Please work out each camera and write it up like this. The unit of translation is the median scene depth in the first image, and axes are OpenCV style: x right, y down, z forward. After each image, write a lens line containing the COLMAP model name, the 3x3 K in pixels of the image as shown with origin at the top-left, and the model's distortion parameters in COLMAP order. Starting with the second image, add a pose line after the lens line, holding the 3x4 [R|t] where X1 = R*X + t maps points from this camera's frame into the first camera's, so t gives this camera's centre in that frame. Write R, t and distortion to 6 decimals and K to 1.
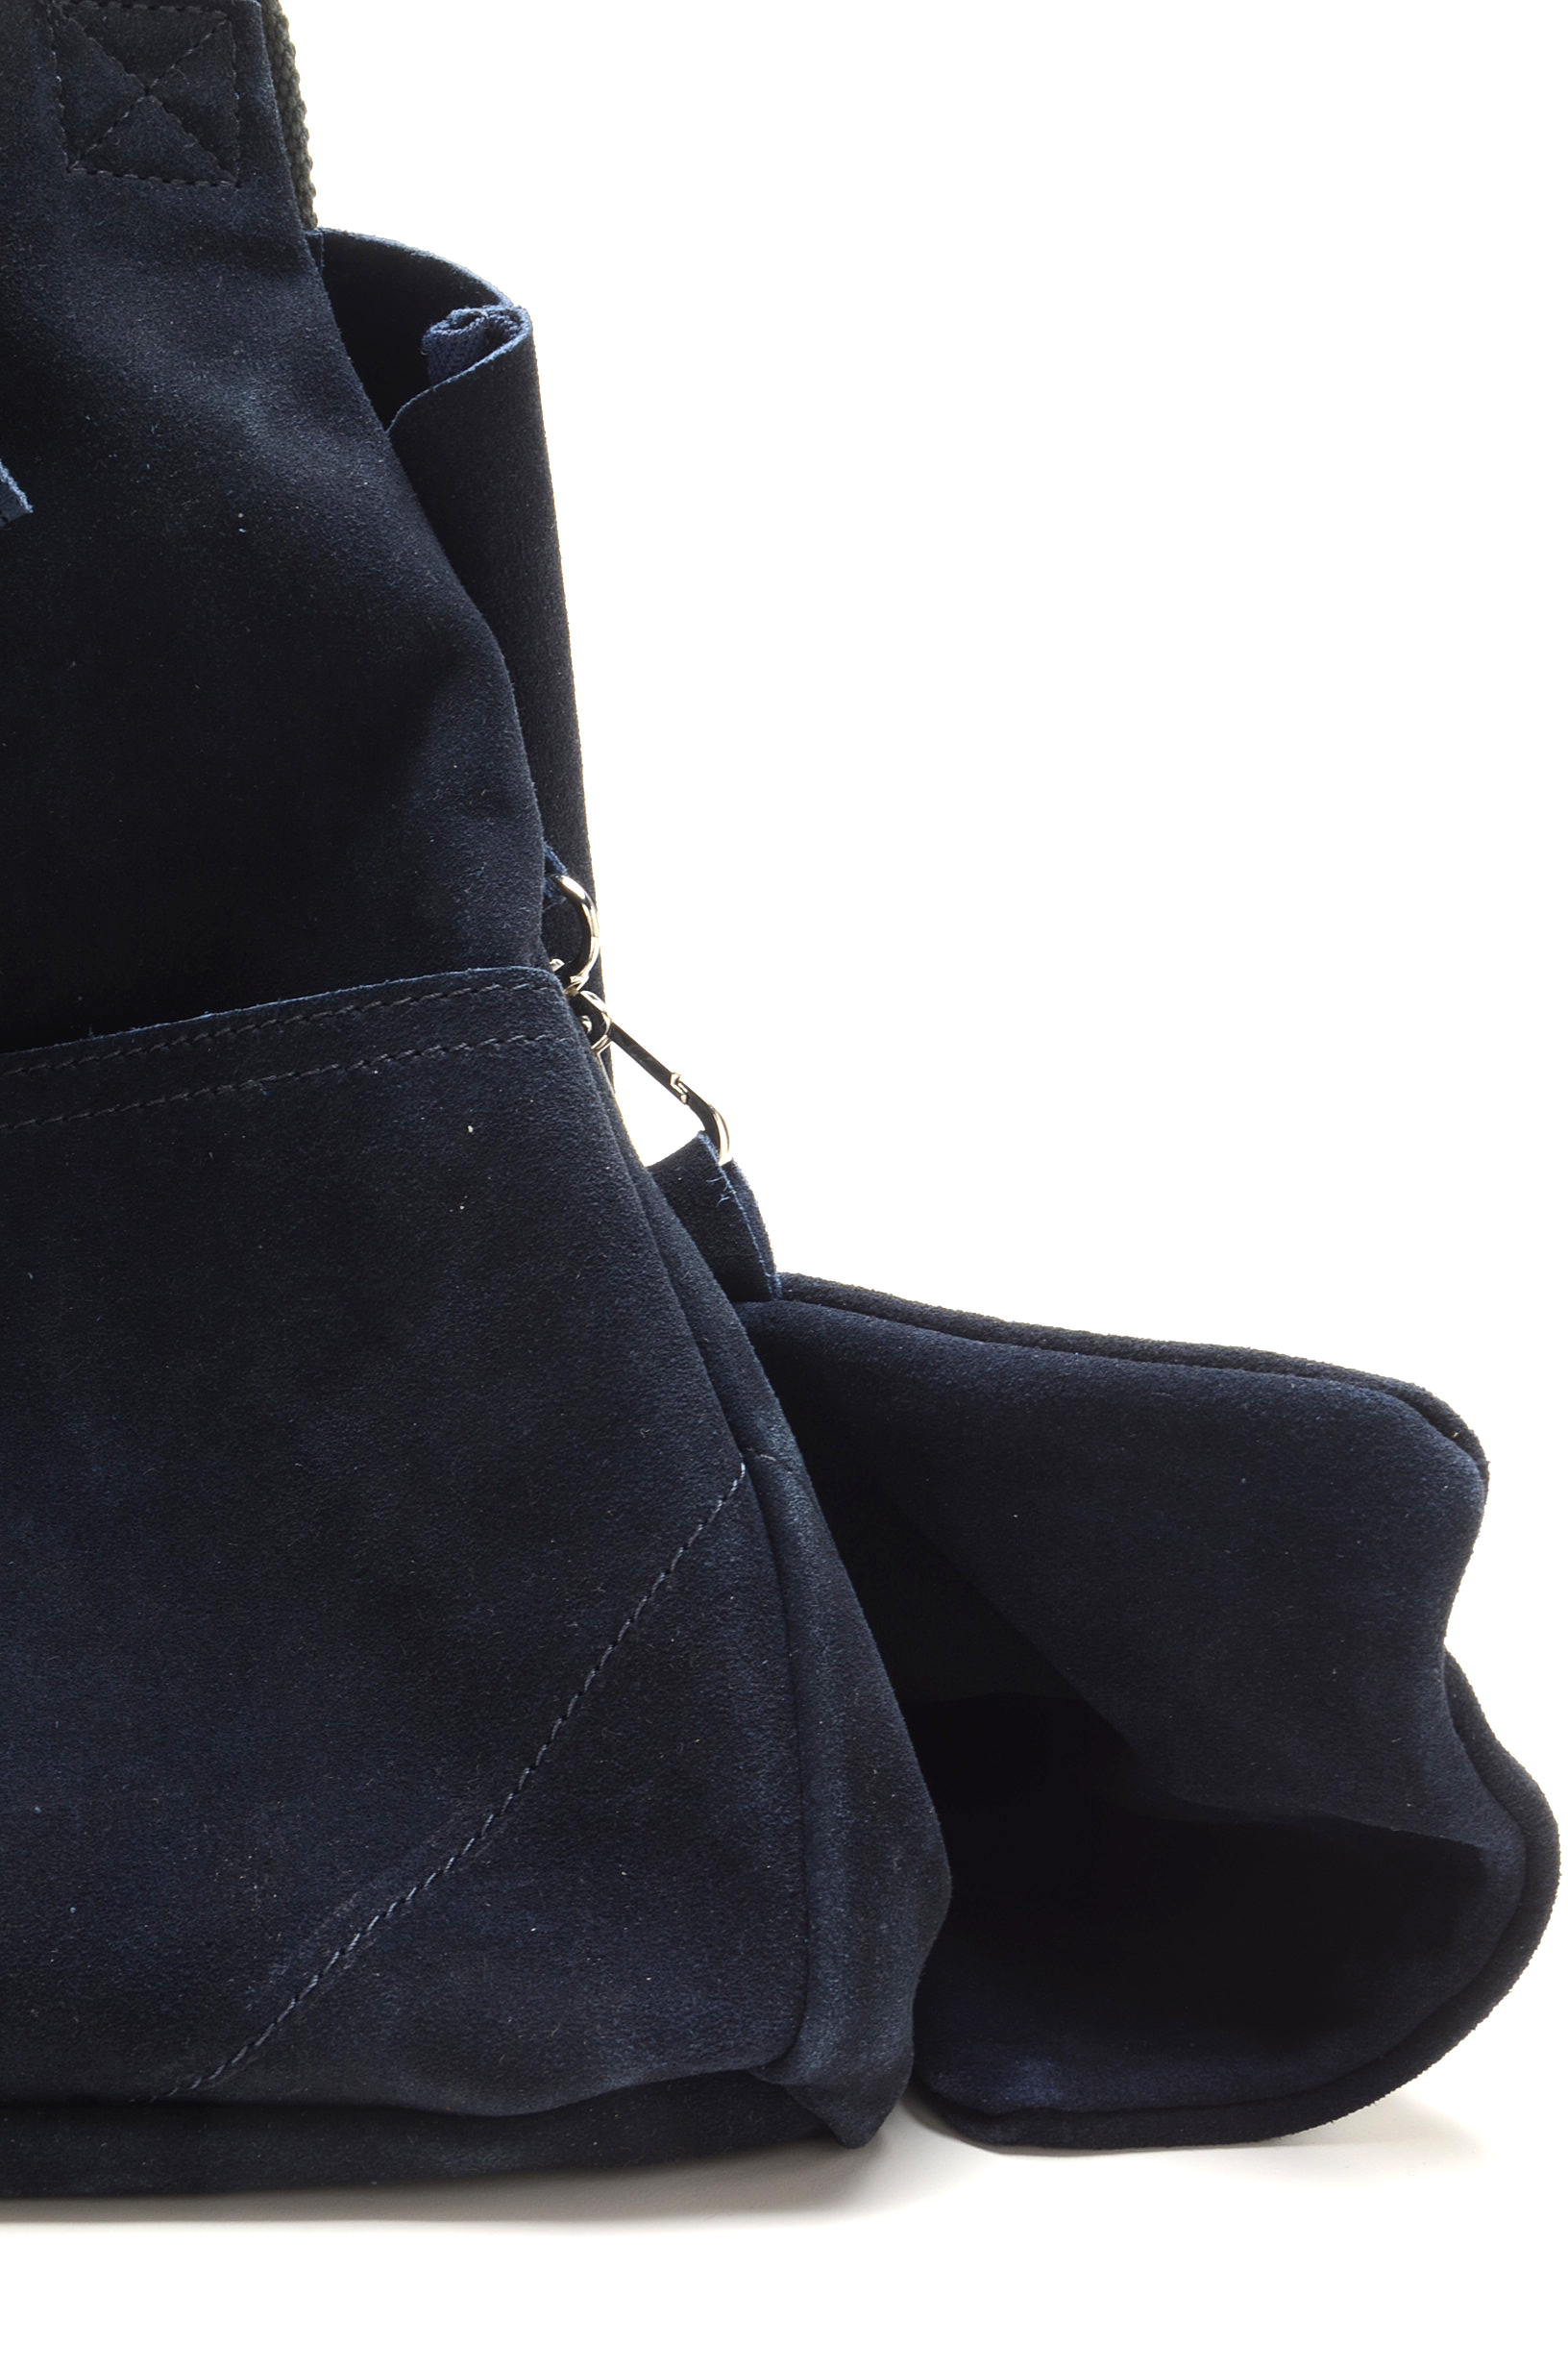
lens RADIAL K [[3990.6, 0, 572.7], [0, 3990.6, 1191.9], [0, 0, 1]] dist [-0.086811, 0.731690]
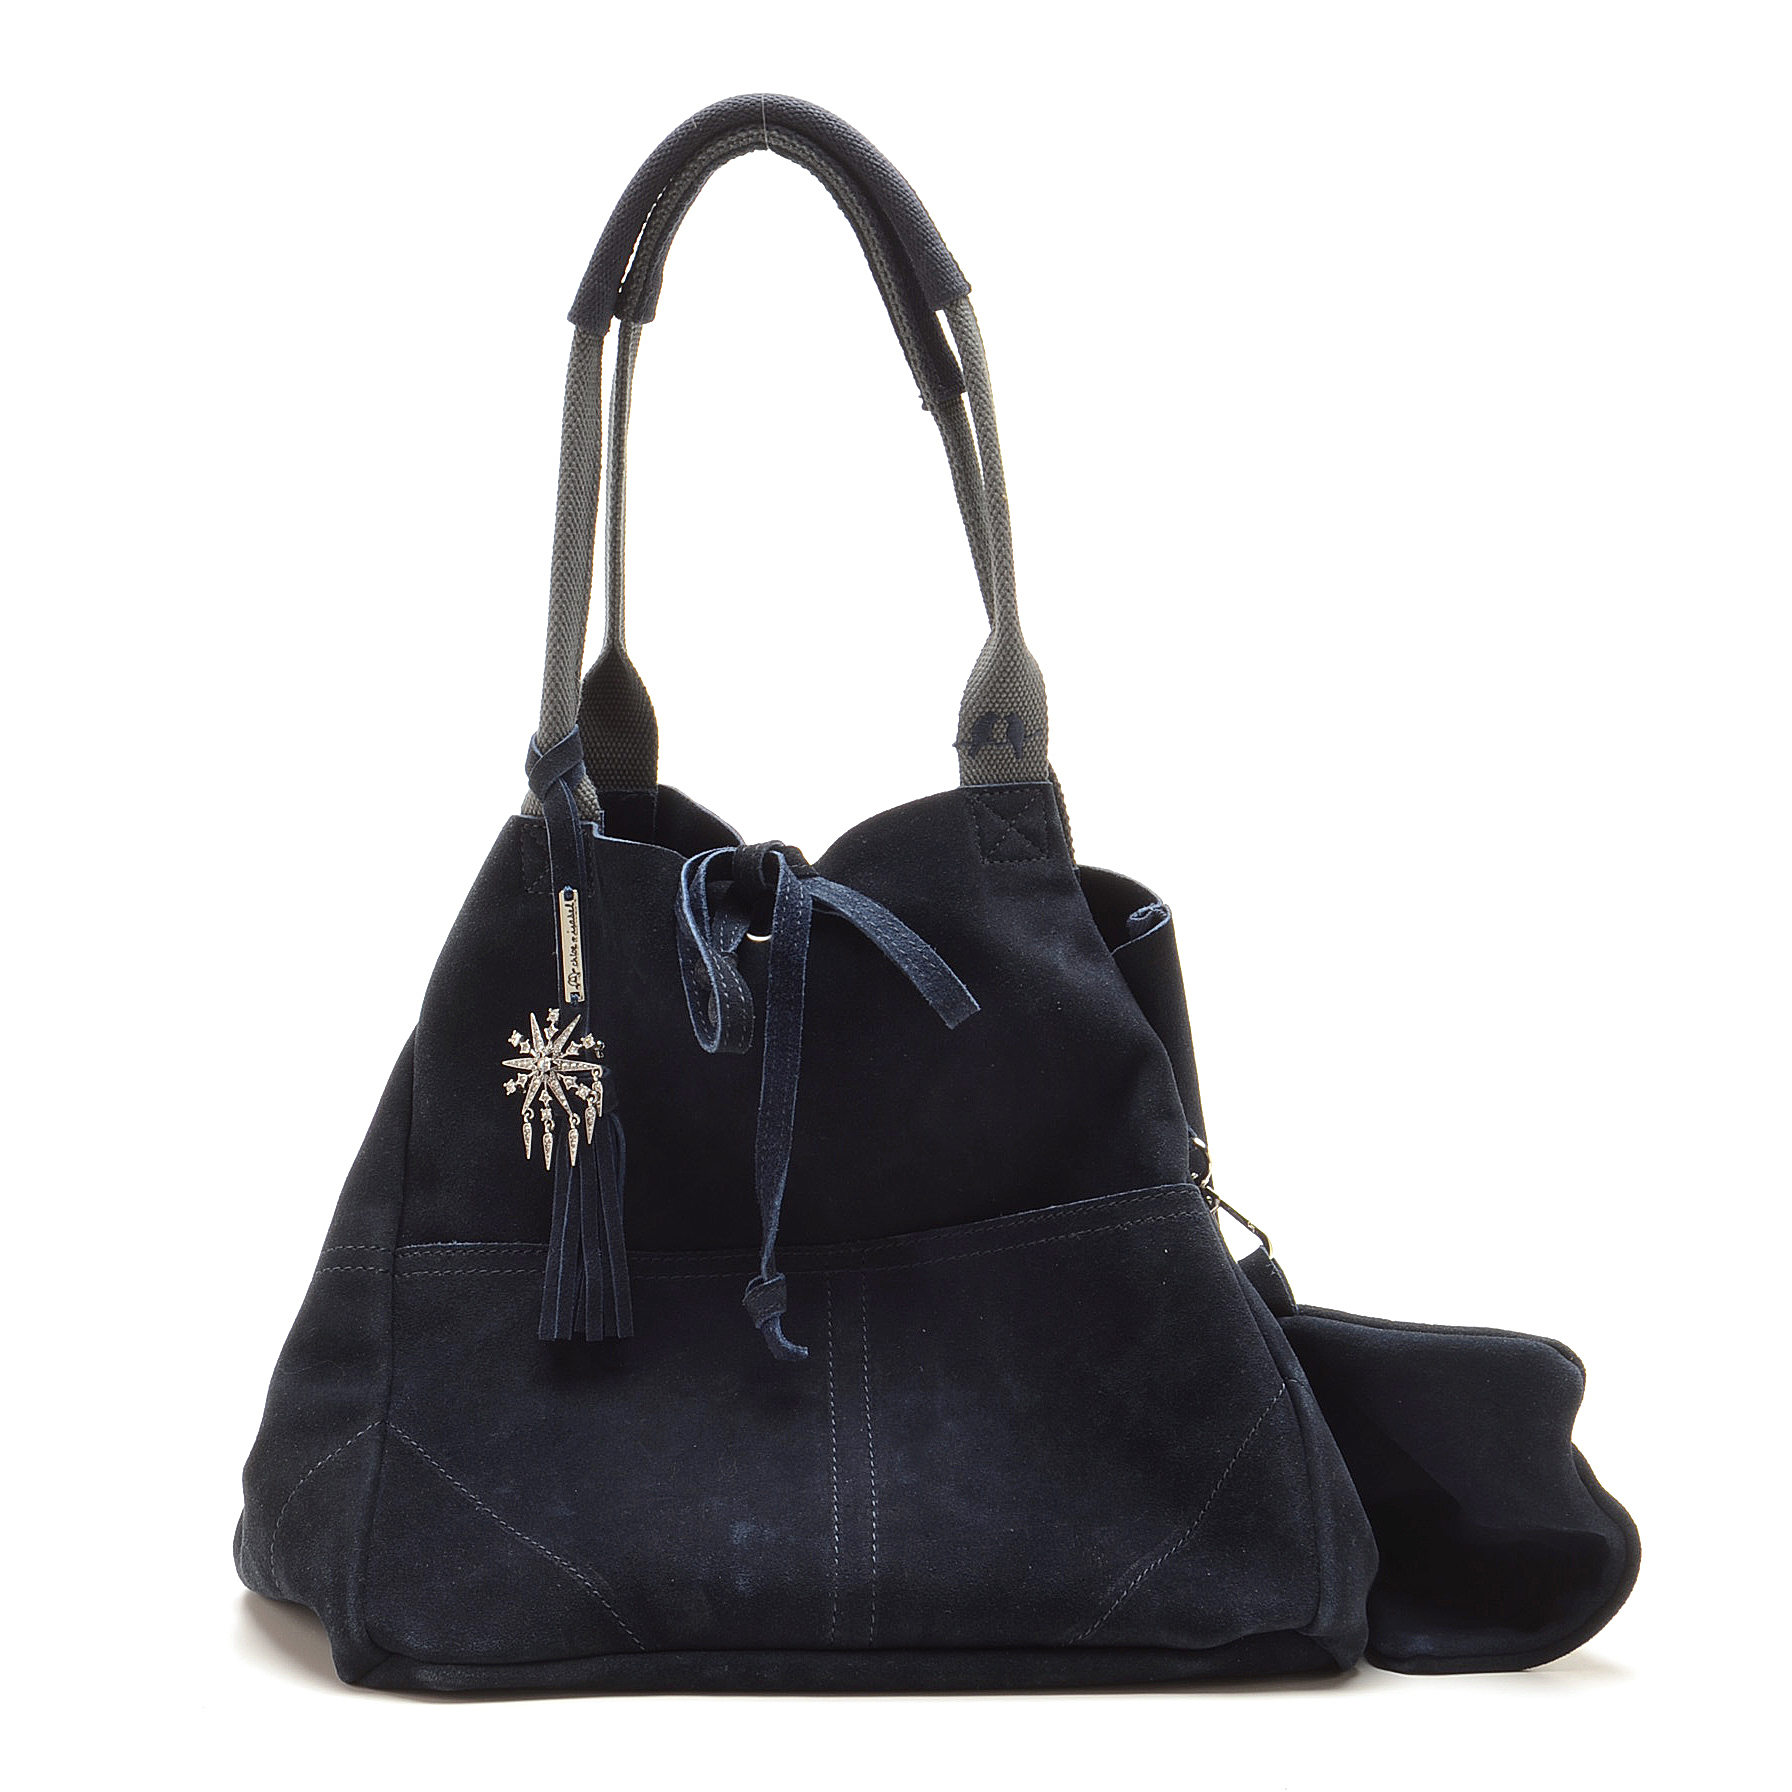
lens RADIAL K [[3543.9, 0, 938.2], [0, 3543.9, 824.9], [0, 0, 1]] dist [0.017704, -0.127449]
pose [[0.997732, -0.047115, -0.048076, -0.046987], [0.041703, 0.993281, -0.107948, -0.045409], [0.052839, 0.105699, 0.992993, -1.182716]]
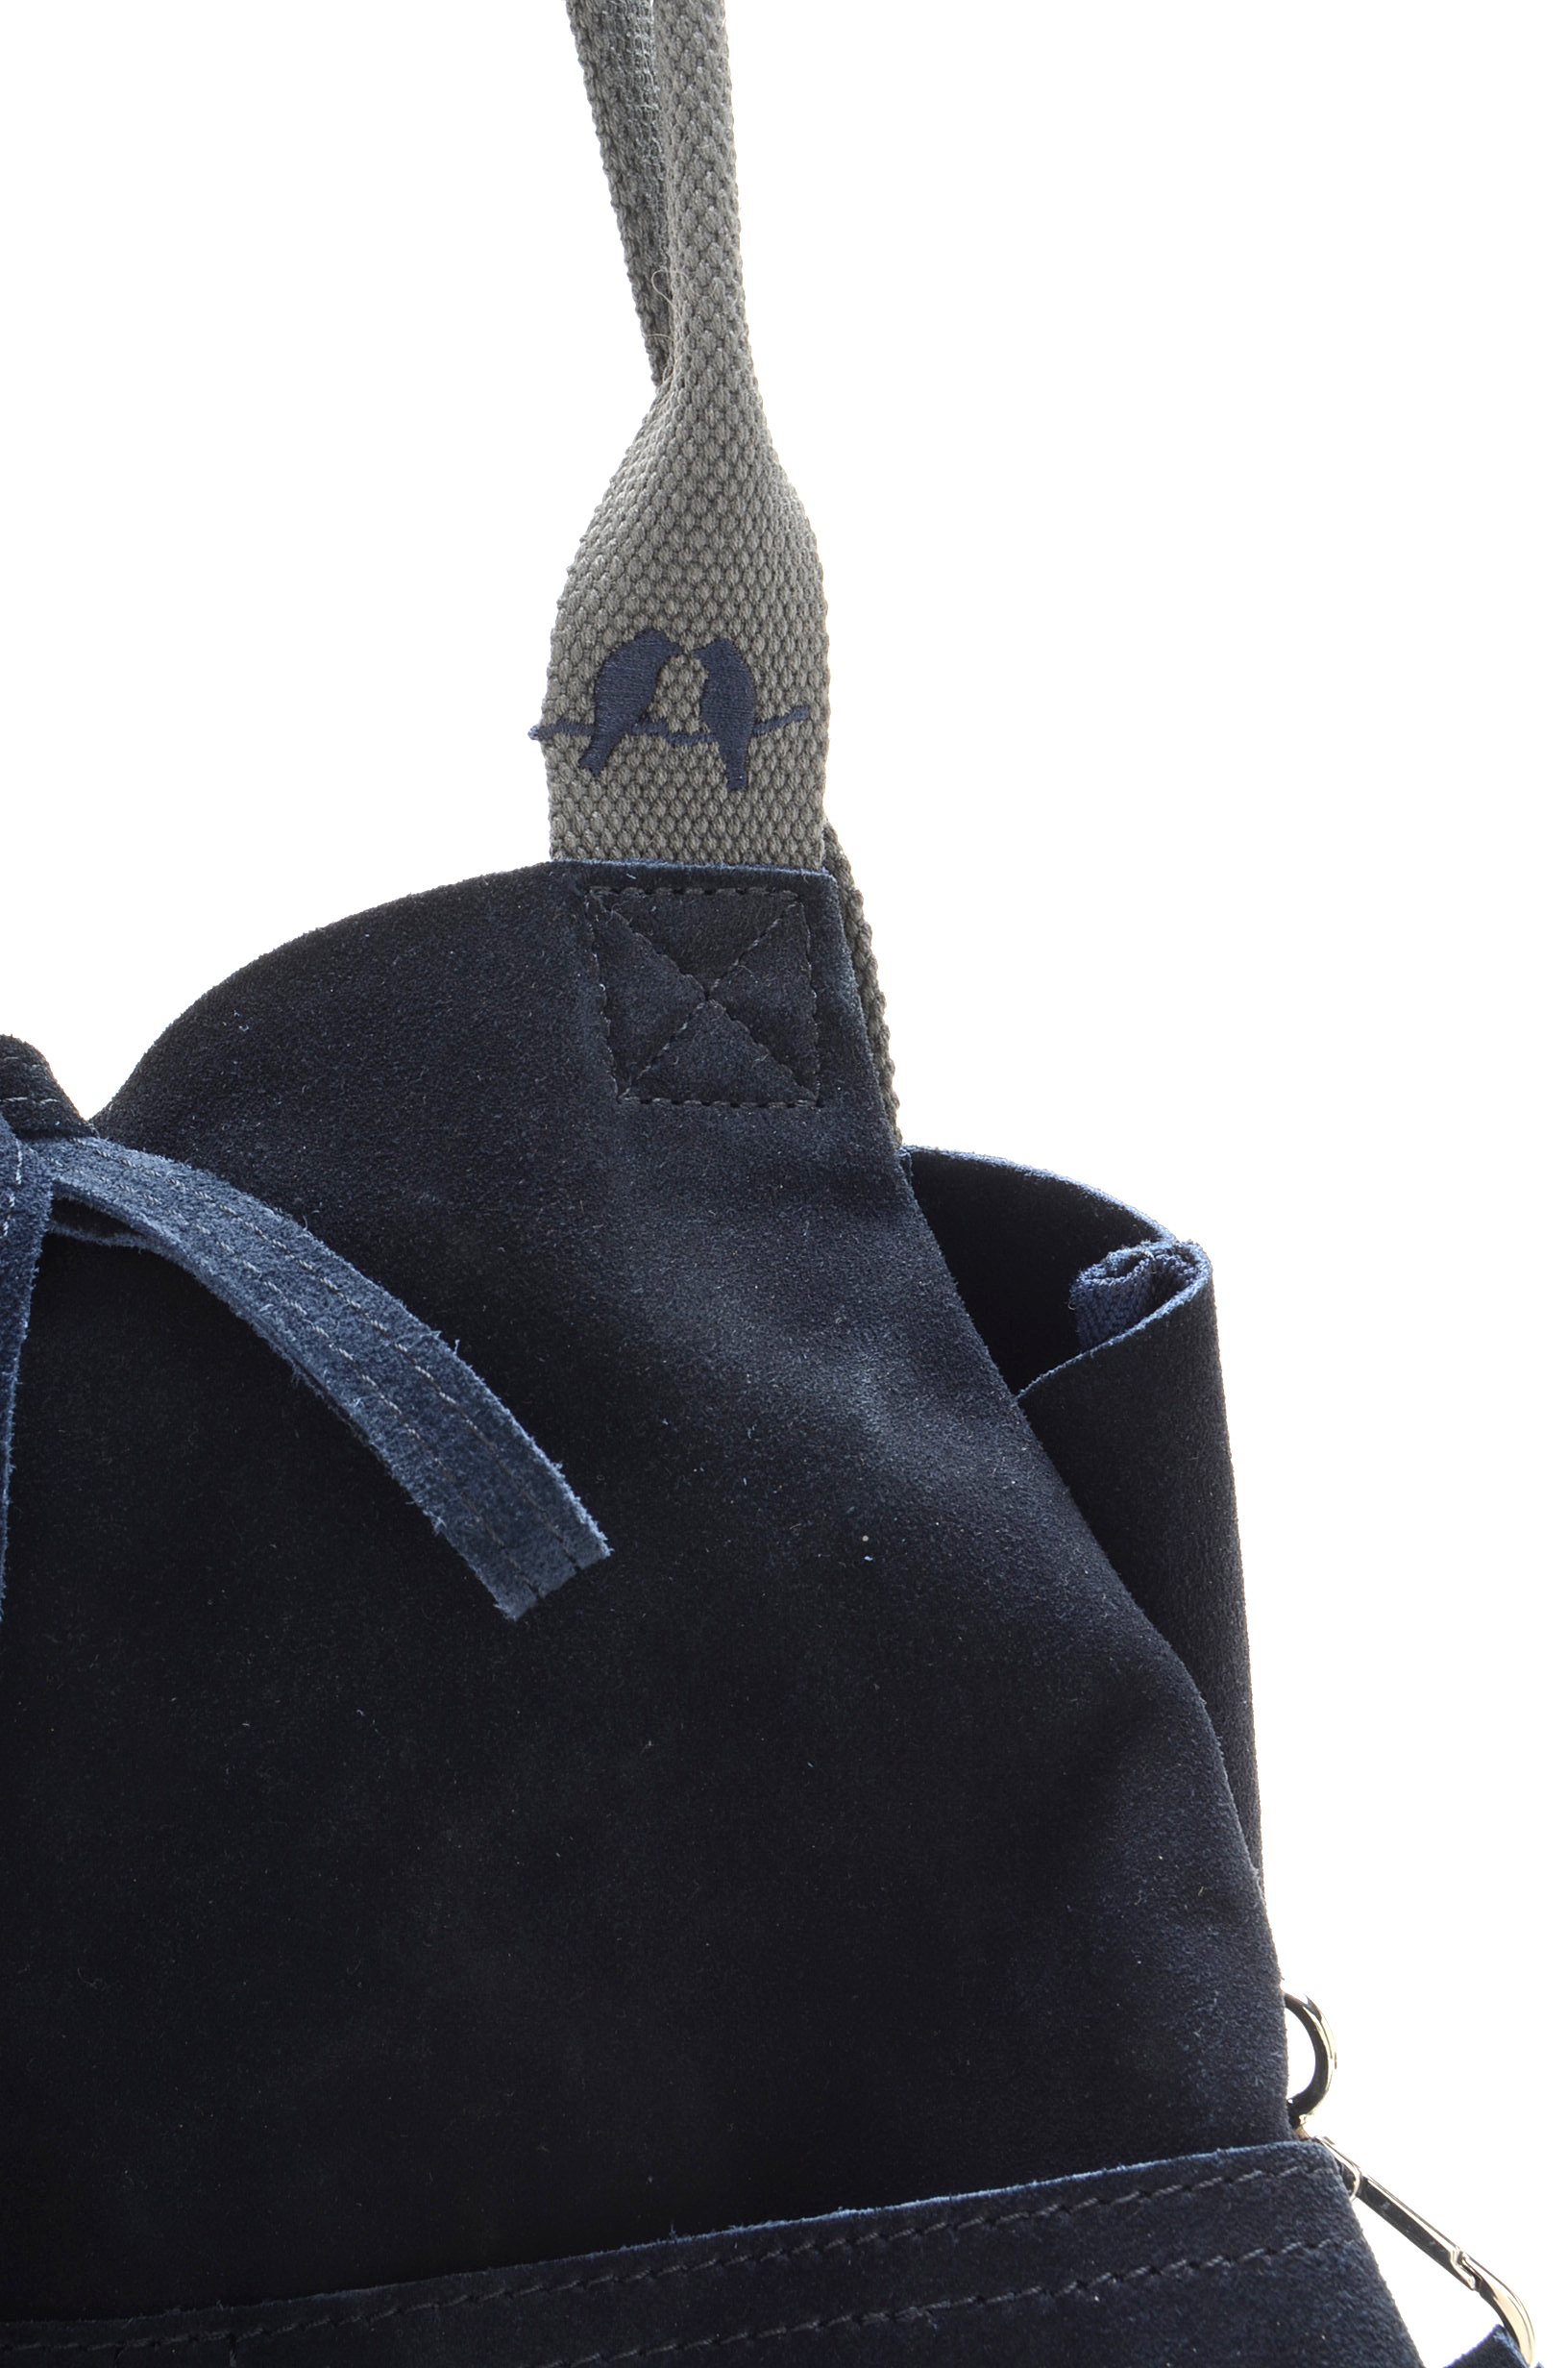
lens RADIAL K [[4088.4, 0, 784.0], [0, 4088.4, 1184.0], [0, 0, 1]] dist [-0.018728, 0.025679]
pose [[0.999039, -0.042908, 0.008971, -0.102077], [0.043833, 0.980132, -0.193444, -0.085905], [-0.000493, 0.193652, 0.981070, 0.225557]]
